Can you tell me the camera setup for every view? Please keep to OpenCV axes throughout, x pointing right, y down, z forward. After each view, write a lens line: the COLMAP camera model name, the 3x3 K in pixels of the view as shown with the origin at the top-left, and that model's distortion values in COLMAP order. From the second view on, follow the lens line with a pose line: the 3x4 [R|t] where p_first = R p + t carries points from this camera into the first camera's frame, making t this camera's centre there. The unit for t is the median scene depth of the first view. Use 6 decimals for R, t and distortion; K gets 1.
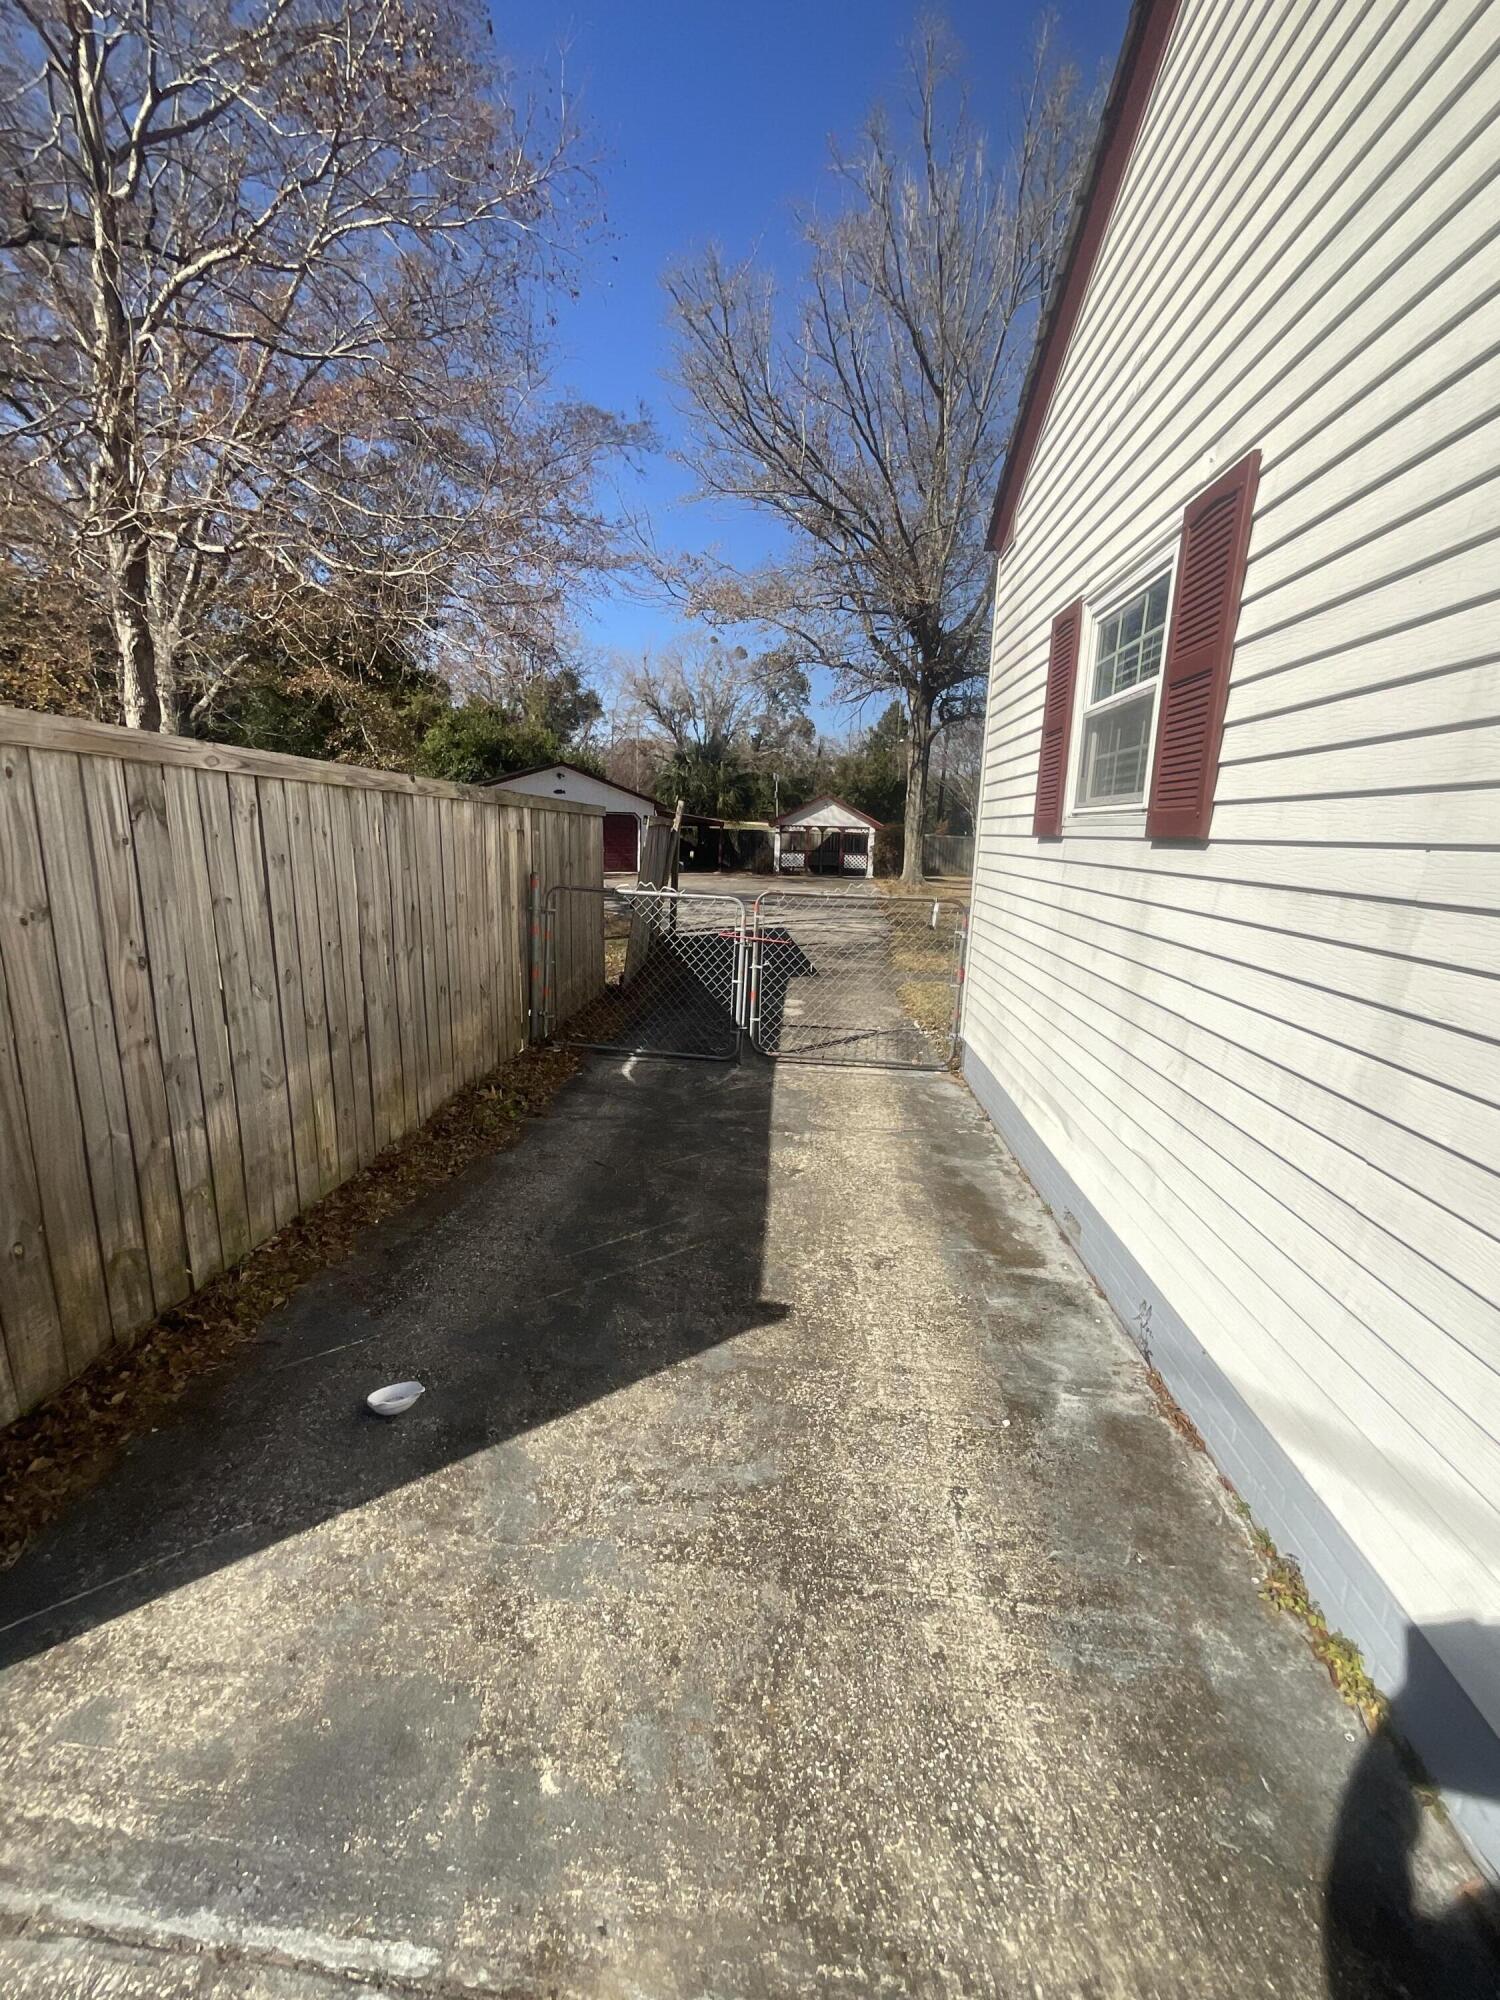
lens RADIAL K [[807.5, 0, 745.8], [0, 807.5, 991.7], [0, 0, 1]] dist [0.002526, 0.000634]
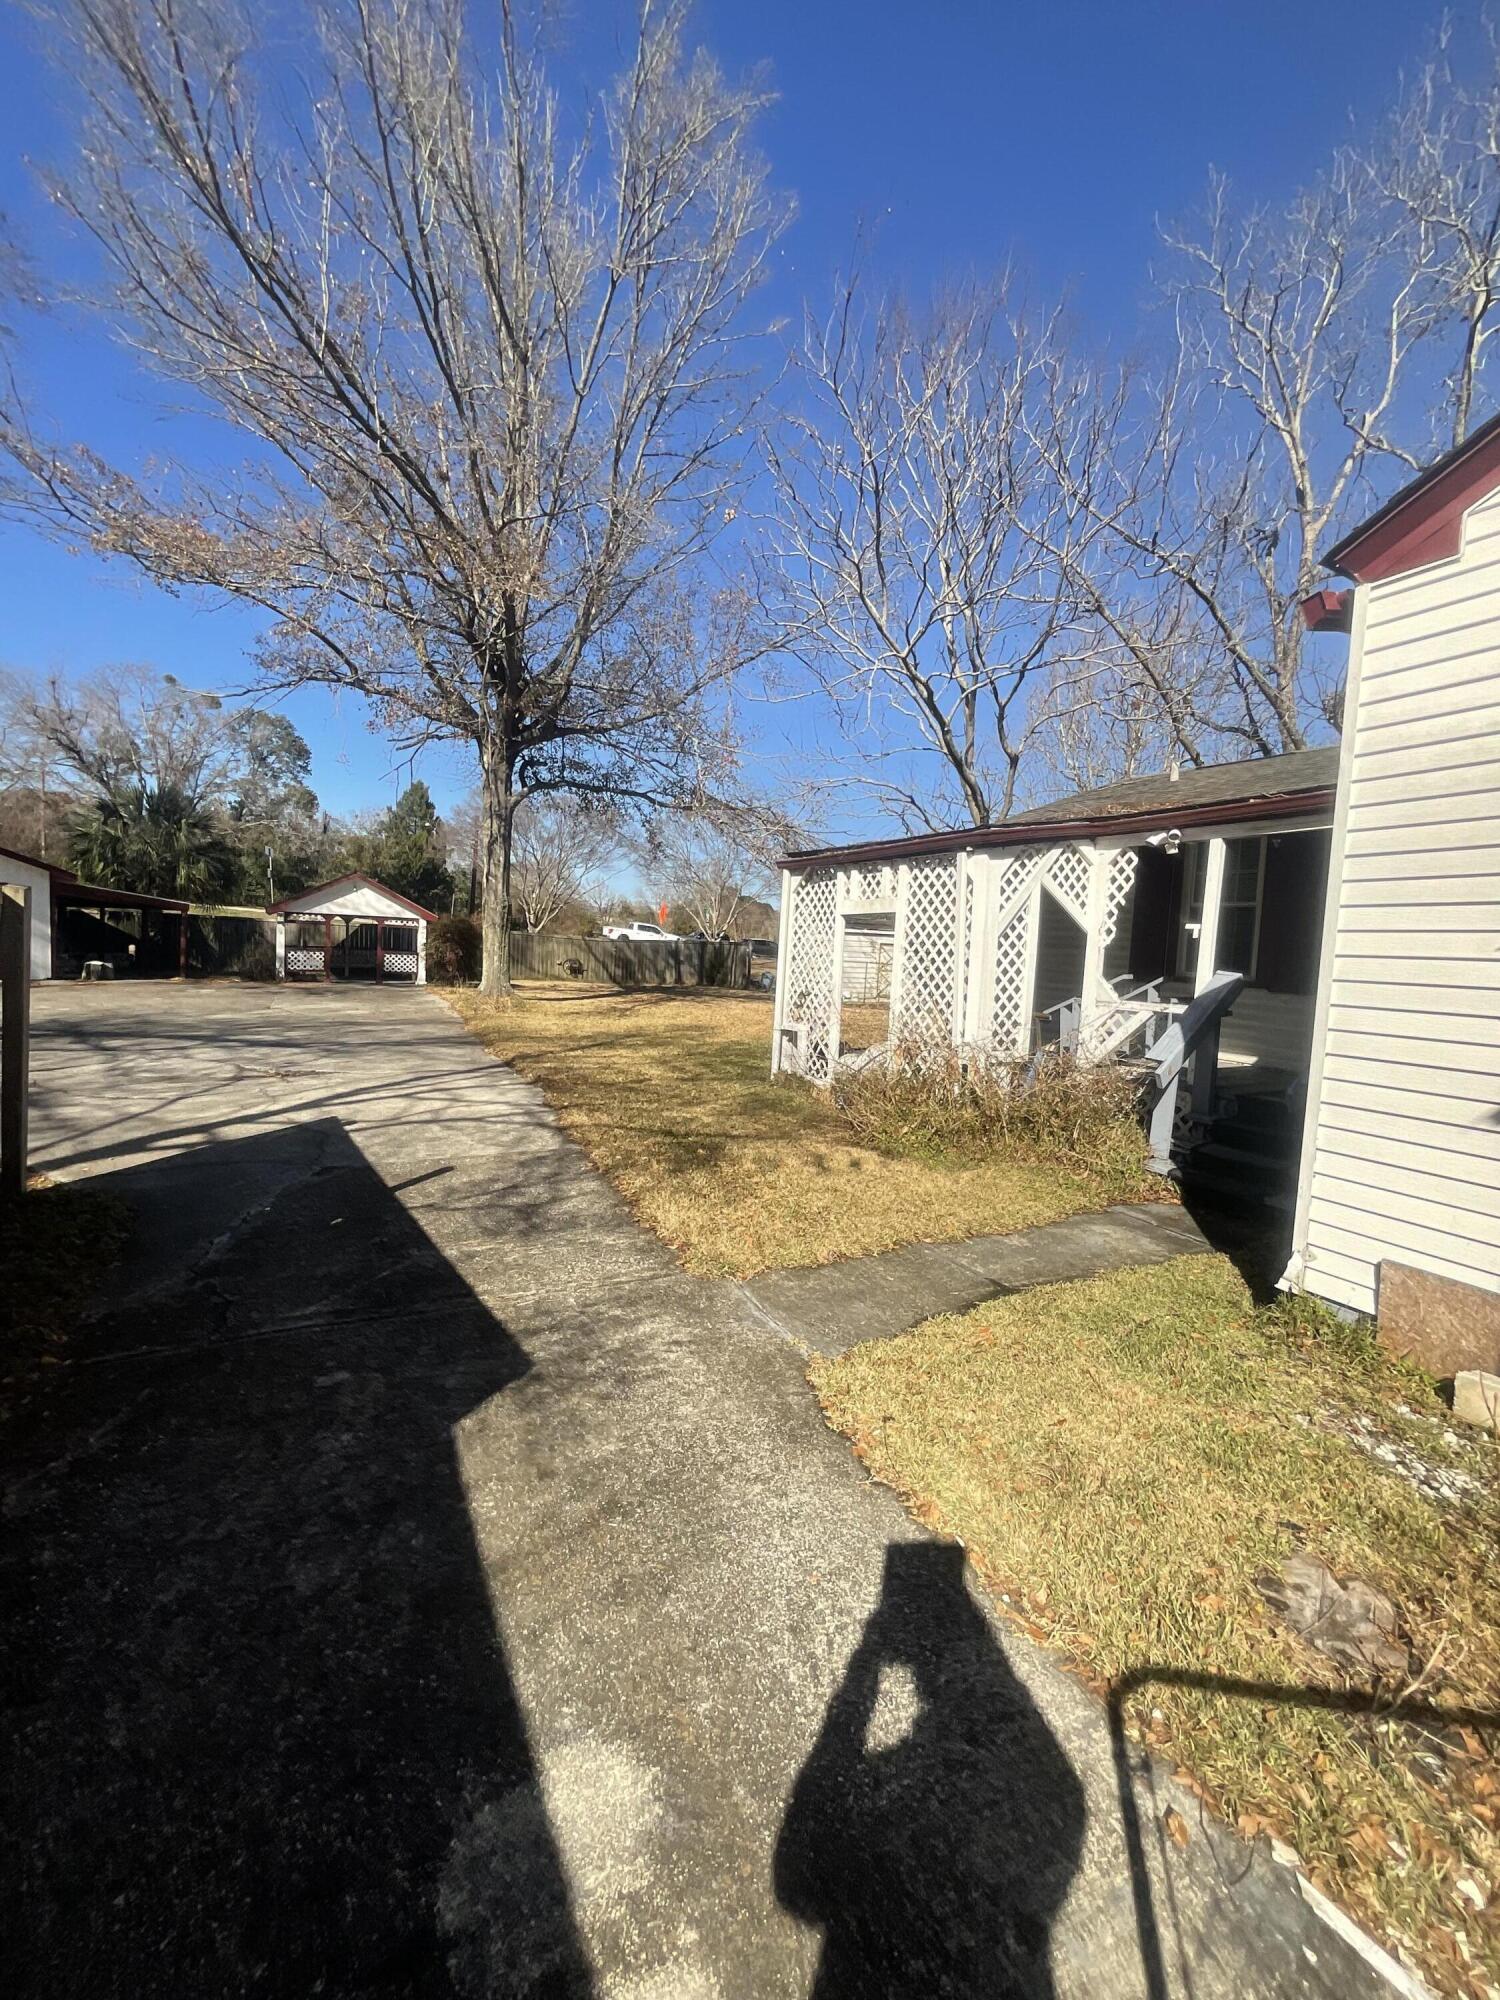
lens RADIAL K [[807.5, 0, 745.8], [0, 807.5, 991.7], [0, 0, 1]] dist [0.002526, 0.000634]
pose [[0.840229, -0.021756, 0.541796, -0.003062], [0.082975, 0.992585, -0.088823, -0.035953], [-0.535846, 0.119587, 0.835804, 0.176016]]
